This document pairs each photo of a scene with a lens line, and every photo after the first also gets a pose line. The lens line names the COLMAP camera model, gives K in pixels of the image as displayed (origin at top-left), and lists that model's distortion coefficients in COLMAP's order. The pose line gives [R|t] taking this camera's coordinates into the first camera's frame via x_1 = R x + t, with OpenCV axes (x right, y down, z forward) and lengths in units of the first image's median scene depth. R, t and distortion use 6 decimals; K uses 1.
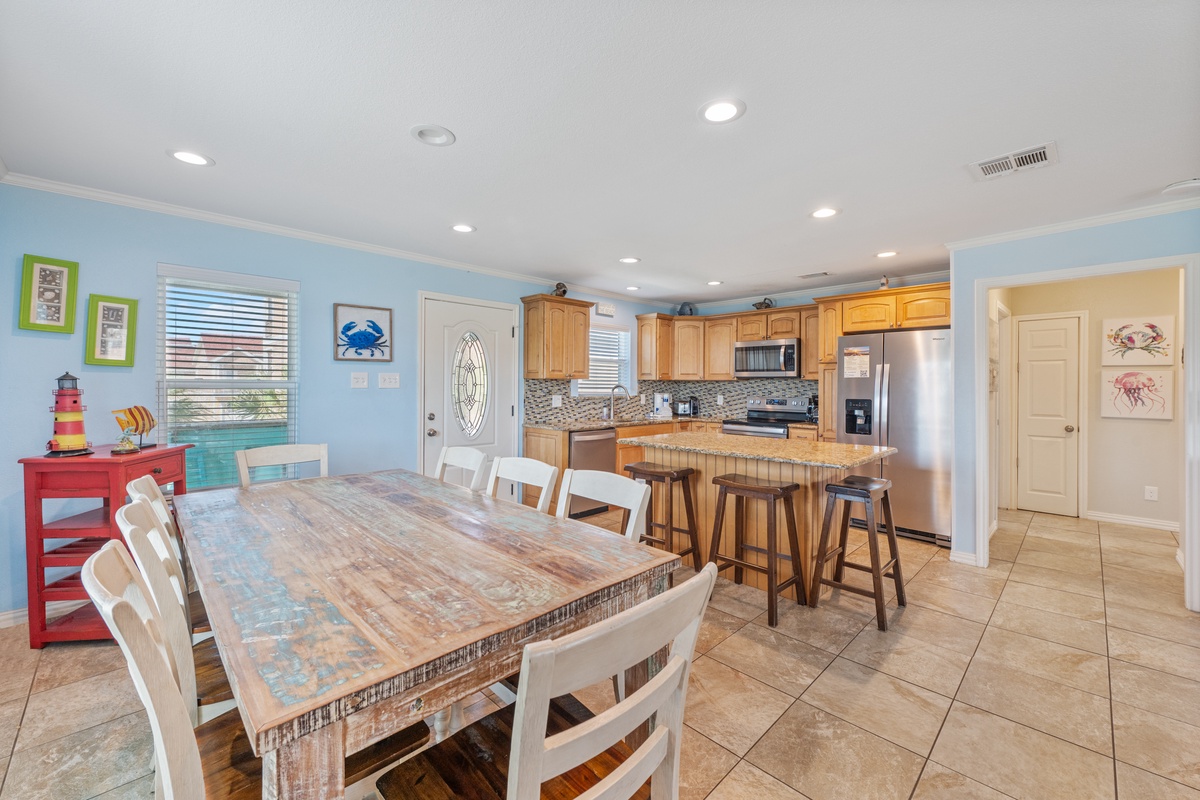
lens RADIAL K [[482.0, 0, 595.3], [0, 482.0, 385.7], [0, 0, 1]] dist [0.000395, -0.000019]
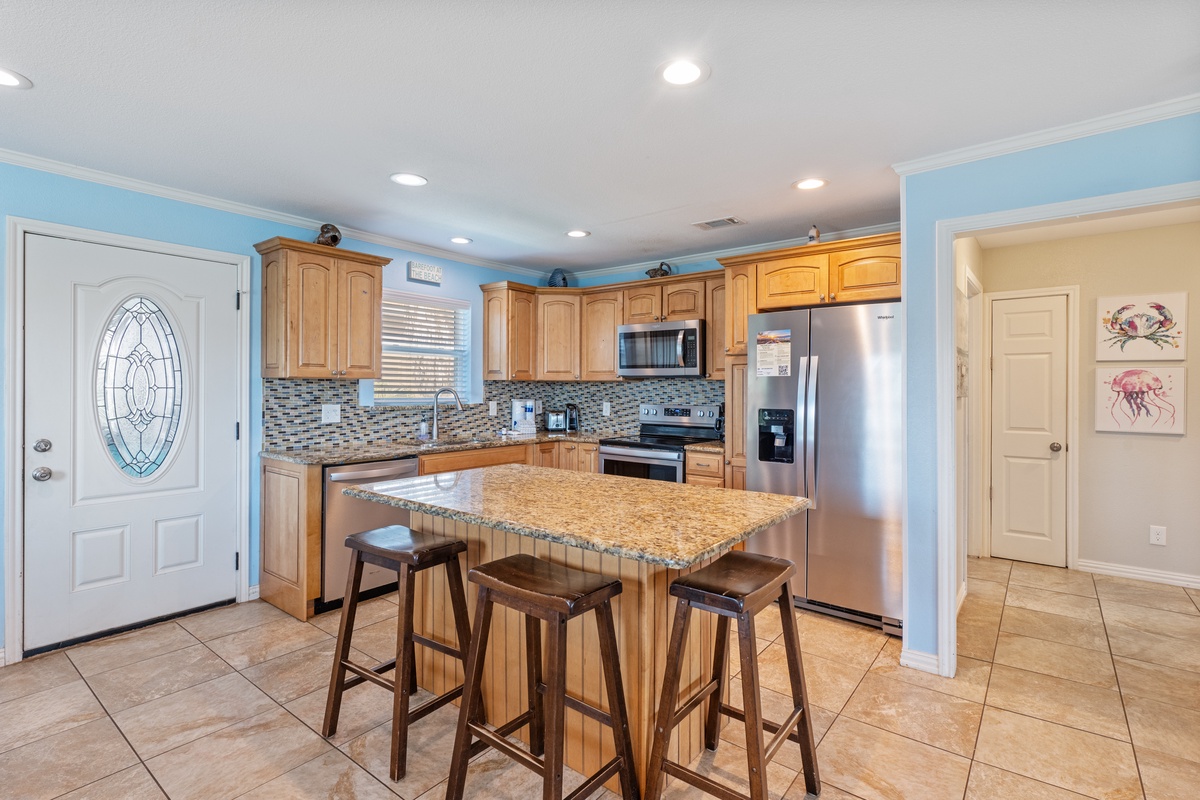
lens RADIAL K [[570.2, 0, 601.6], [0, 570.2, 387.7], [0, 0, 1]] dist [0.001261, 0.000258]
pose [[0.991392, -0.001260, 0.130923, 0.183916], [0.001297, 0.999999, -0.000194, -0.001485], [-0.130923, 0.000362, 0.991392, 0.228210]]
